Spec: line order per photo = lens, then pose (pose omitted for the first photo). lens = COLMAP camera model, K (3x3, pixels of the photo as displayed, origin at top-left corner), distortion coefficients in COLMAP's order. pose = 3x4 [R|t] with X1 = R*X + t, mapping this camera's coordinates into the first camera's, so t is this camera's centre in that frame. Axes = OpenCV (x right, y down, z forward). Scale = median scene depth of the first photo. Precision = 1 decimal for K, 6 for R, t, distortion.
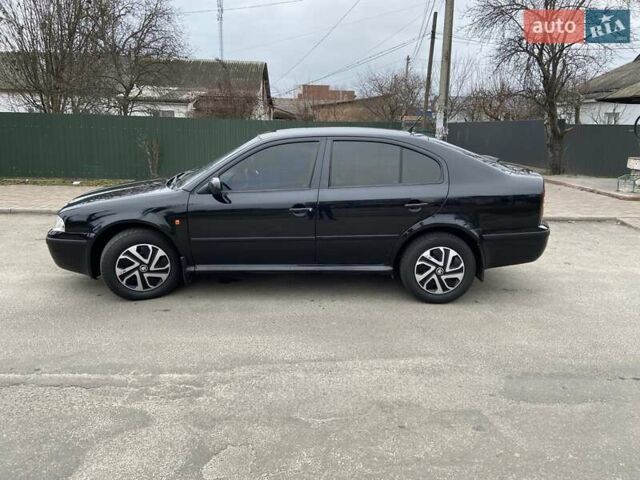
lens RADIAL K [[478.5, 0, 322.5], [0, 478.5, 240.7], [0, 0, 1]] dist [0.131780, -0.157356]
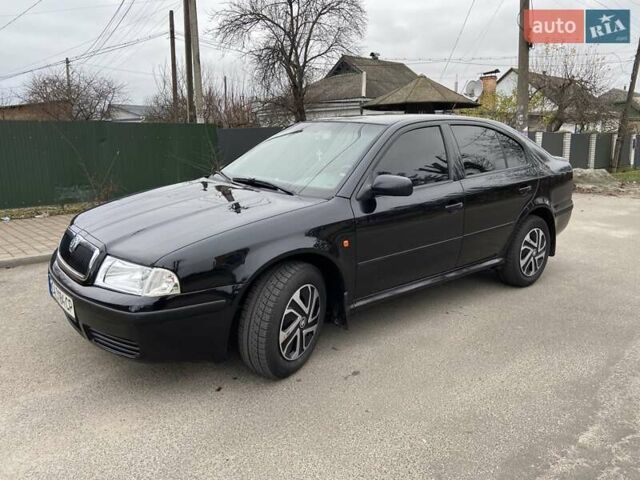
lens RADIAL K [[478.5, 0, 322.5], [0, 478.5, 240.7], [0, 0, 1]] dist [0.131780, -0.157356]
pose [[0.770334, -0.148912, 0.620009, -0.731351], [0.164096, 0.985895, 0.032907, -0.068438], [-0.616164, 0.076391, 0.783904, 0.468667]]
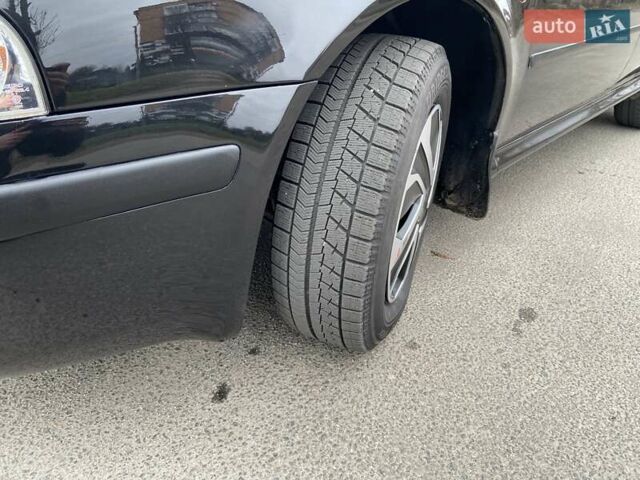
lens RADIAL K [[478.5, 0, 322.5], [0, 478.5, 240.7], [0, 0, 1]] dist [0.131780, -0.157356]
pose [[0.678976, -0.350424, 0.645131, -0.572729], [0.183099, 0.931793, 0.313429, -0.016079], [-0.710961, -0.094688, 0.696827, 0.850840]]
